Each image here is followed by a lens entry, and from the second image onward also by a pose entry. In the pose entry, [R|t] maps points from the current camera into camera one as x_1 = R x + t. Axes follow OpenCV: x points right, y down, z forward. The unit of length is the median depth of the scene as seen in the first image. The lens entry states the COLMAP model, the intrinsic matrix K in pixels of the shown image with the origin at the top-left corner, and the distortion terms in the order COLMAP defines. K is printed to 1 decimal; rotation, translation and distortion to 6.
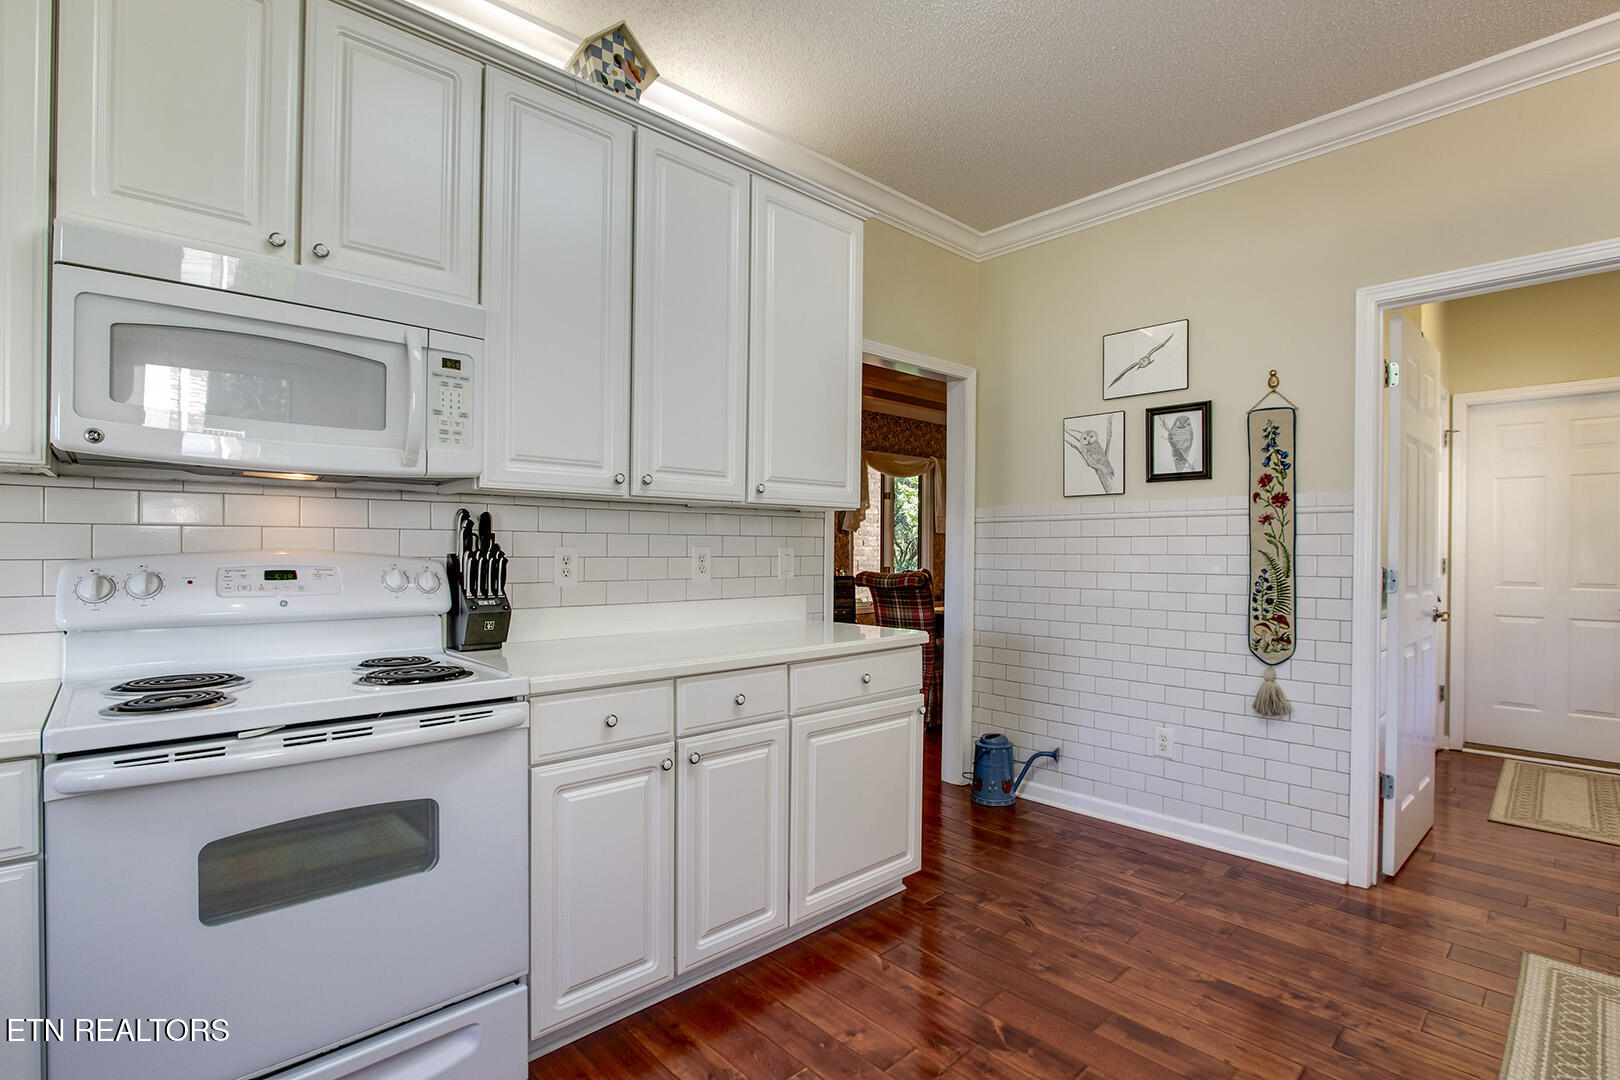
lens RADIAL K [[755.9, 0, 812.6], [0, 755.9, 551.3], [0, 0, 1]] dist [-0.024074, 0.003891]
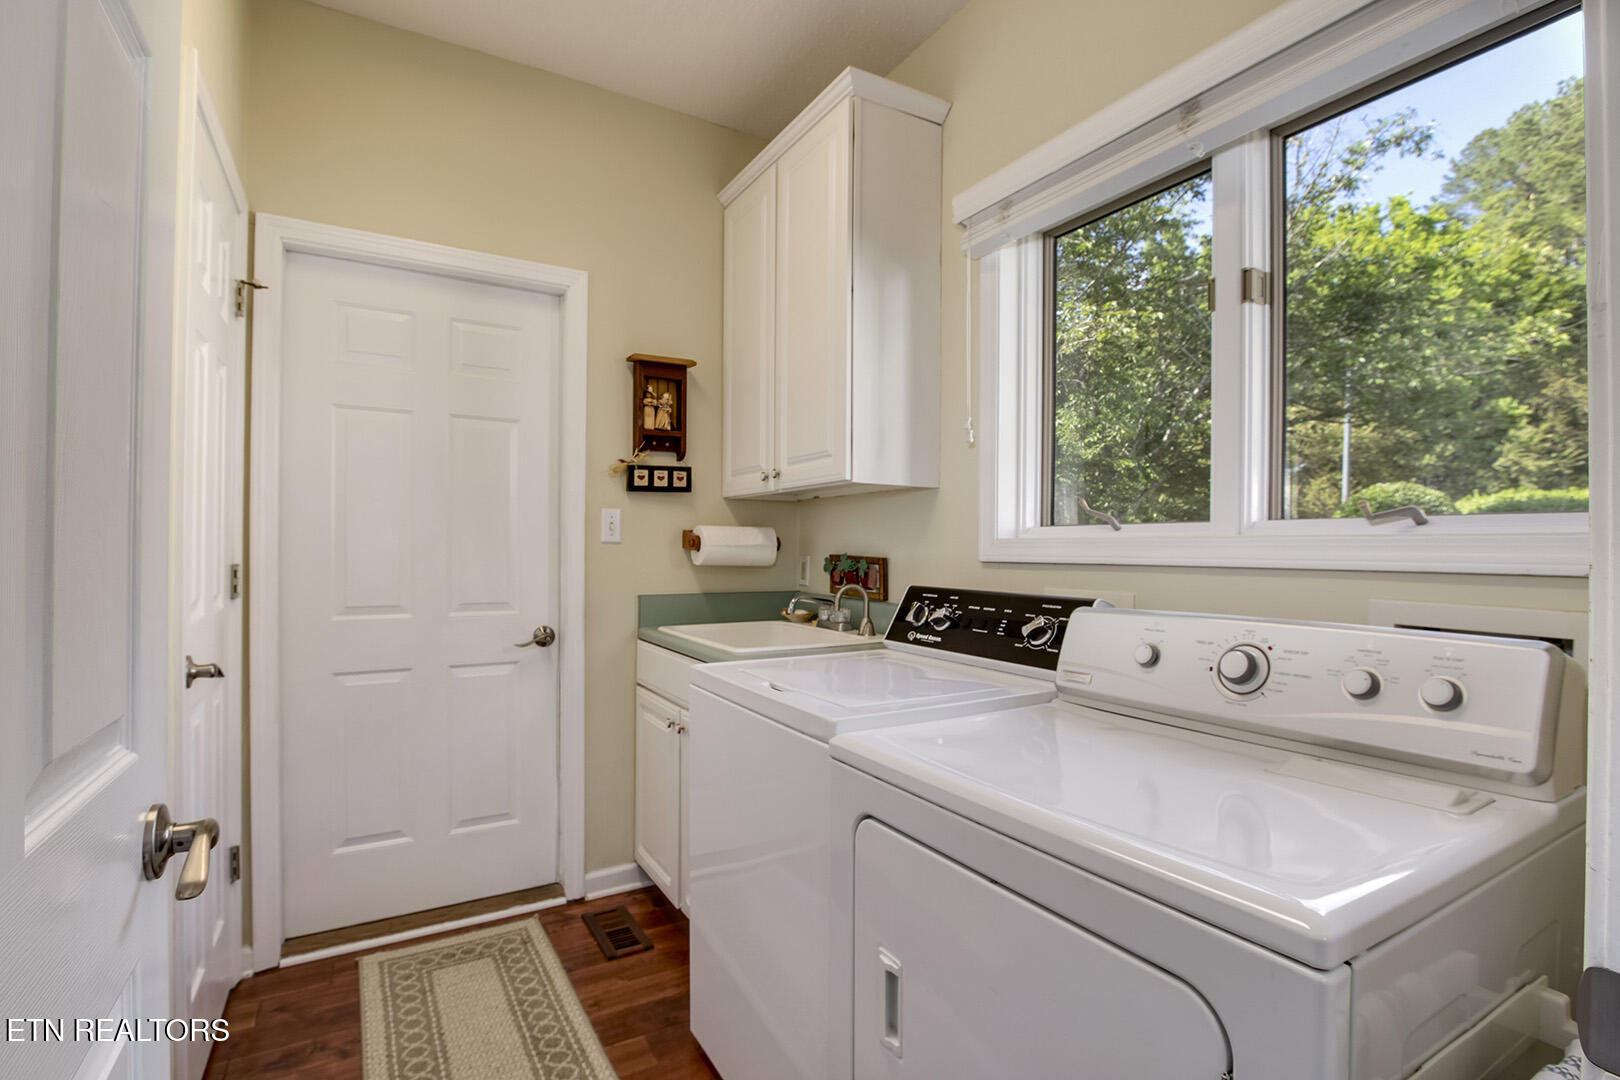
lens RADIAL K [[755.9, 0, 810.4], [0, 755.9, 554.2], [0, 0, 1]] dist [-0.024074, 0.003891]
pose [[0.229815, -0.006620, 0.973212, 0.755951], [-0.000722, 0.999975, 0.006973, -0.000040], [-0.973234, -0.002305, 0.229805, 0.862305]]
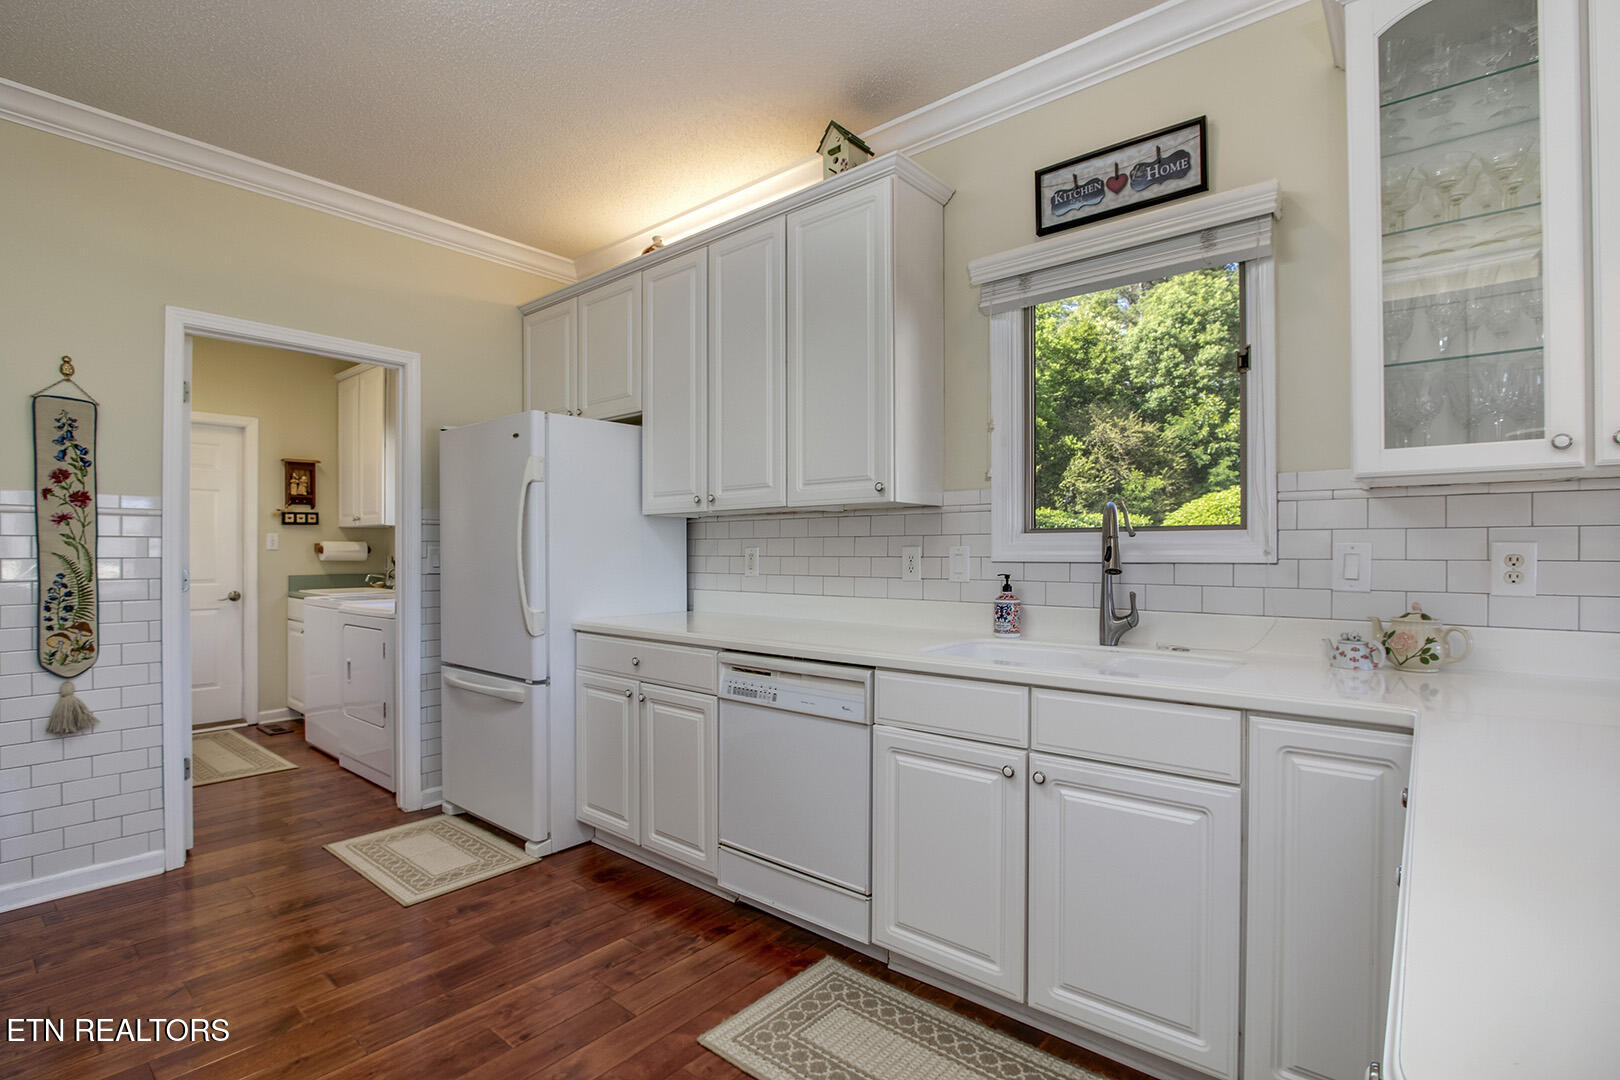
lens RADIAL K [[755.9, 0, 812.9], [0, 755.9, 551.8], [0, 0, 1]] dist [-0.024074, 0.003891]
pose [[-0.118647, -0.001664, 0.992935, -0.396444], [0.004814, 0.999986, 0.002251, -0.000282], [-0.992925, 0.005047, -0.118637, 0.203862]]
